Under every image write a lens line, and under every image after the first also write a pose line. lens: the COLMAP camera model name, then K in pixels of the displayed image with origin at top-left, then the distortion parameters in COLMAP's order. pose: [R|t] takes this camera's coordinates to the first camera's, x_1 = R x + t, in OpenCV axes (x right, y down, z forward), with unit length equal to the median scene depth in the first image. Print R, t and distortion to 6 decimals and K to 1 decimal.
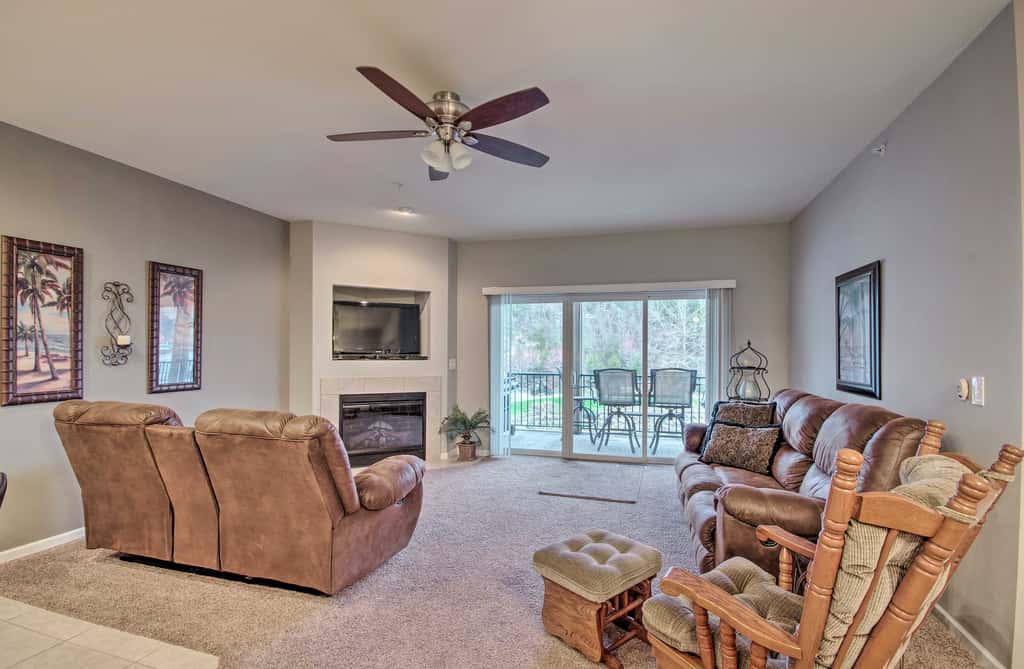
lens RADIAL K [[474.1, 0, 528.8], [0, 474.1, 347.7], [0, 0, 1]] dist [0.002392, -0.000027]
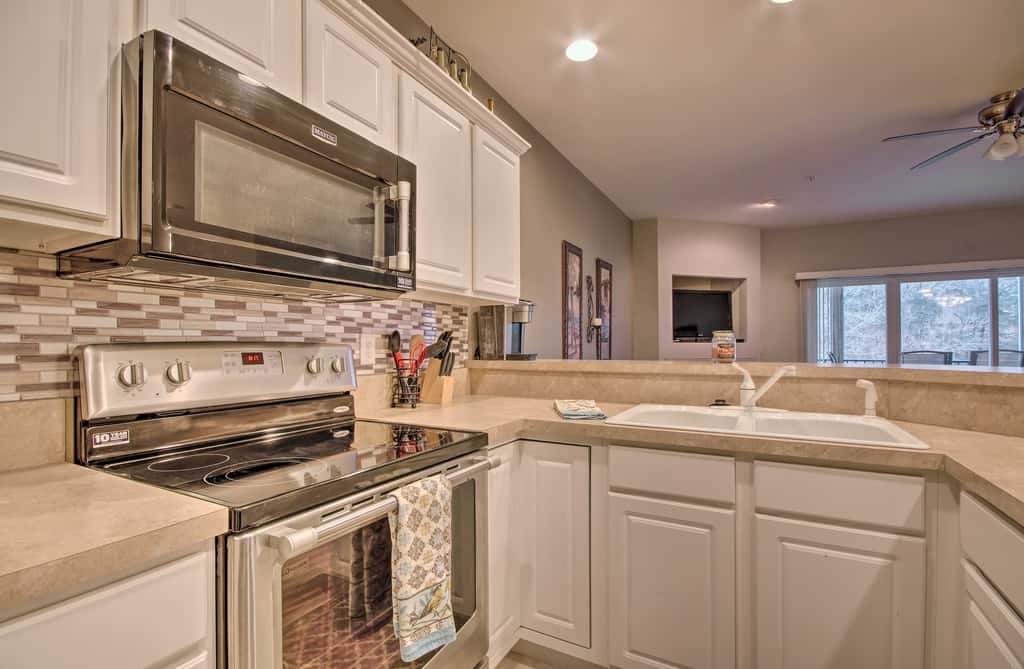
lens RADIAL K [[464.2, 0, 505.7], [0, 464.2, 339.7], [0, 0, 1]] dist [0.002331, -0.000293]
pose [[0.975328, -0.011964, -0.220434, -0.652123], [0.010427, 0.999913, -0.008136, 0.030261], [0.220512, 0.005636, 0.975368, -0.181731]]
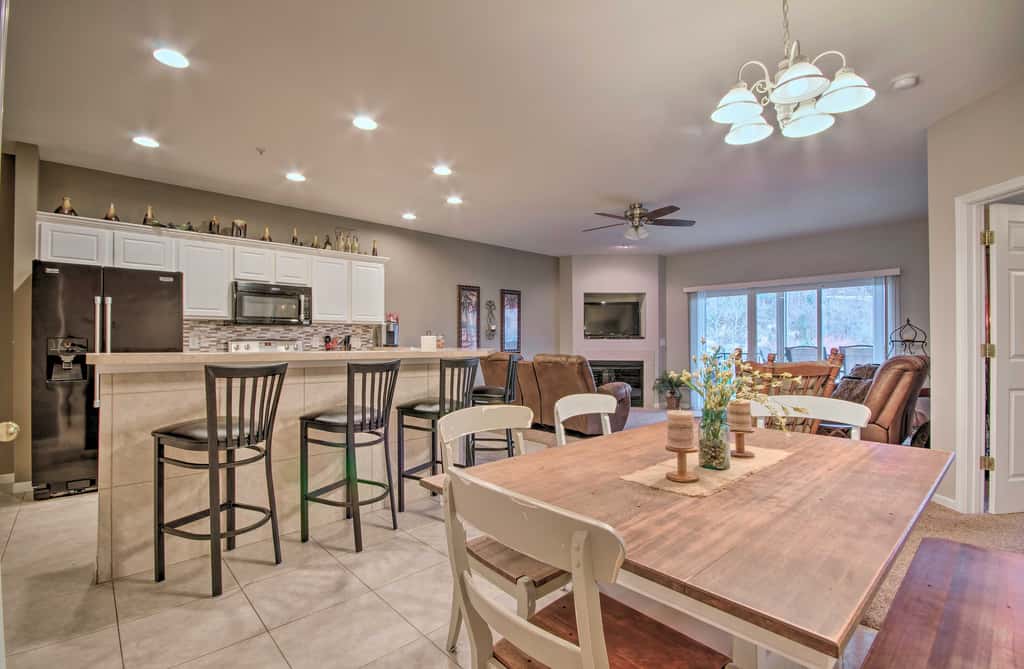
lens RADIAL K [[464.2, 0, 505.7], [0, 464.2, 339.7], [0, 0, 1]] dist [0.002331, -0.000293]
pose [[0.851476, -0.010353, -0.524292, 0.229740], [0.009642, 0.999945, -0.004086, 0.037983], [0.524305, -0.001576, 0.851529, -0.594893]]
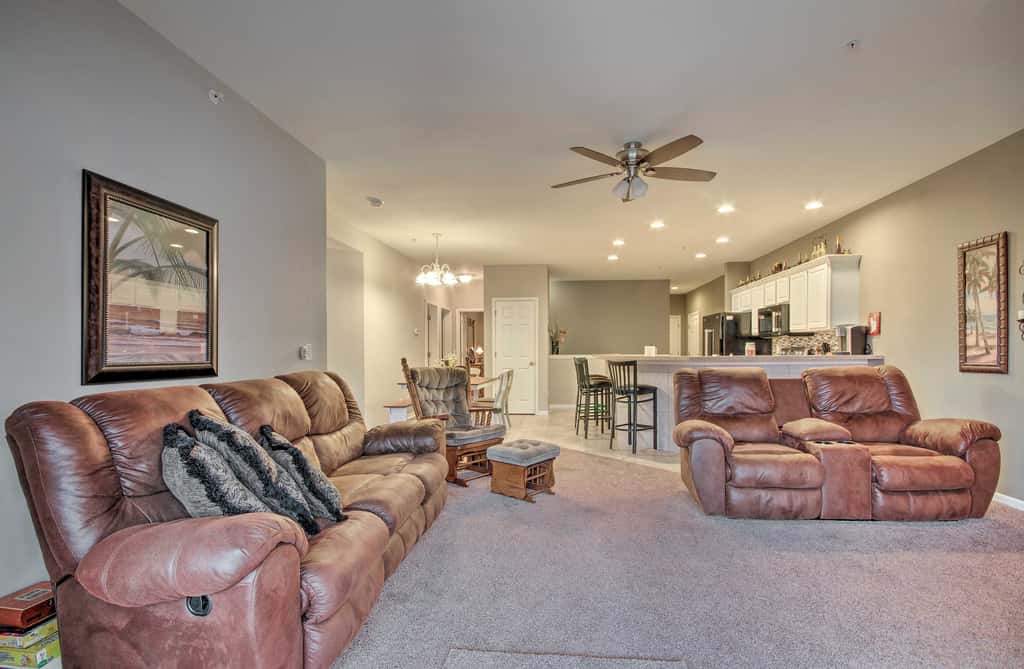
lens RADIAL K [[474.1, 0, 528.8], [0, 474.1, 347.7], [0, 0, 1]] dist [0.002392, -0.000027]
pose [[-0.981656, -0.003012, -0.190635, 0.227181], [-0.000354, 0.999902, -0.013978, 0.049066], [0.190659, -0.013654, -0.981561, 1.379512]]
